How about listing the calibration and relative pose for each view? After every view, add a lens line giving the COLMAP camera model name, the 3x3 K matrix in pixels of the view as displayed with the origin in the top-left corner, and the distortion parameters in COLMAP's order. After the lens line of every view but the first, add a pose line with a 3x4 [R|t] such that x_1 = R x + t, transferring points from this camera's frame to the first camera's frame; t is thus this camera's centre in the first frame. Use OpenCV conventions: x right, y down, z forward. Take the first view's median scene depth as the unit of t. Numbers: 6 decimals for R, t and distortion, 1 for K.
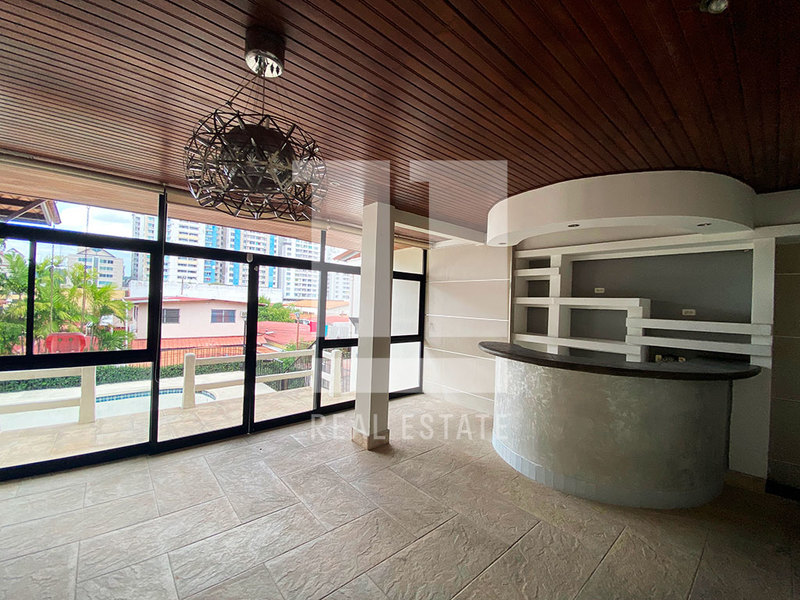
lens RADIAL K [[323.9, 0, 398.0], [0, 323.9, 303.6], [0, 0, 1]] dist [0.016041, -0.018660]
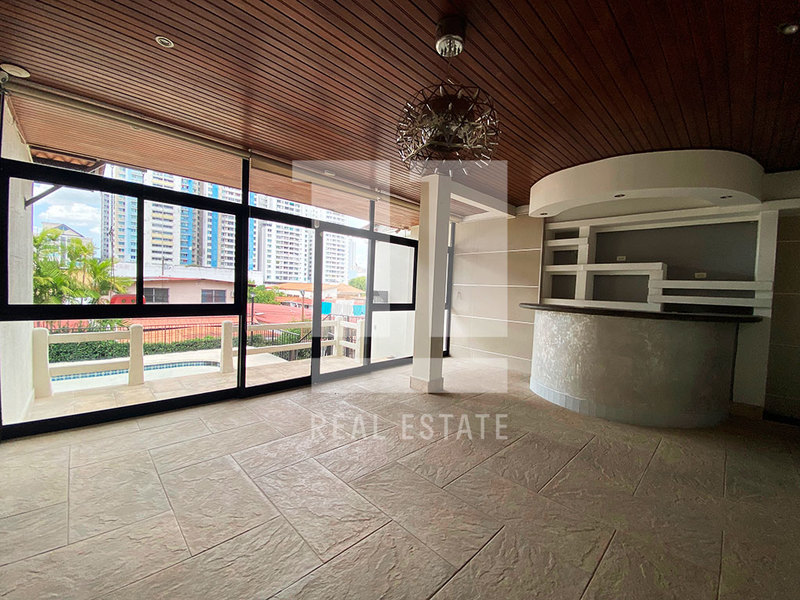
lens RADIAL K [[323.9, 0, 398.0], [0, 323.9, 303.6], [0, 0, 1]] dist [0.016041, -0.018660]
pose [[0.998481, 0.002342, 0.055043, -0.247539], [-0.005028, 0.998800, 0.048706, 0.073668], [-0.054863, -0.048909, 0.997295, -0.107868]]
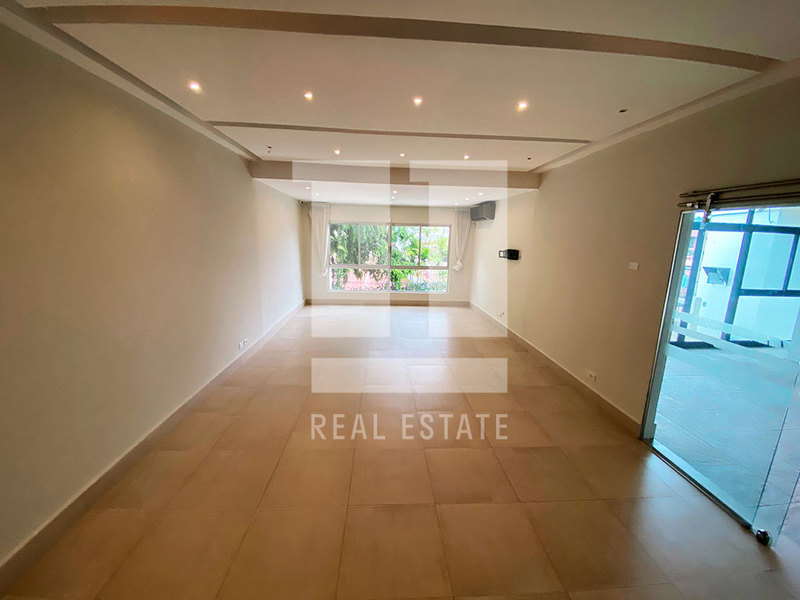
lens RADIAL K [[326.1, 0, 401.7], [0, 326.1, 302.8], [0, 0, 1]] dist [0.014568, -0.018889]
pose [[0.793998, 0.106164, -0.598578, -0.619033], [-0.001174, 0.984899, 0.173125, -0.056418], [0.607919, -0.136758, 0.782133, -0.910693]]
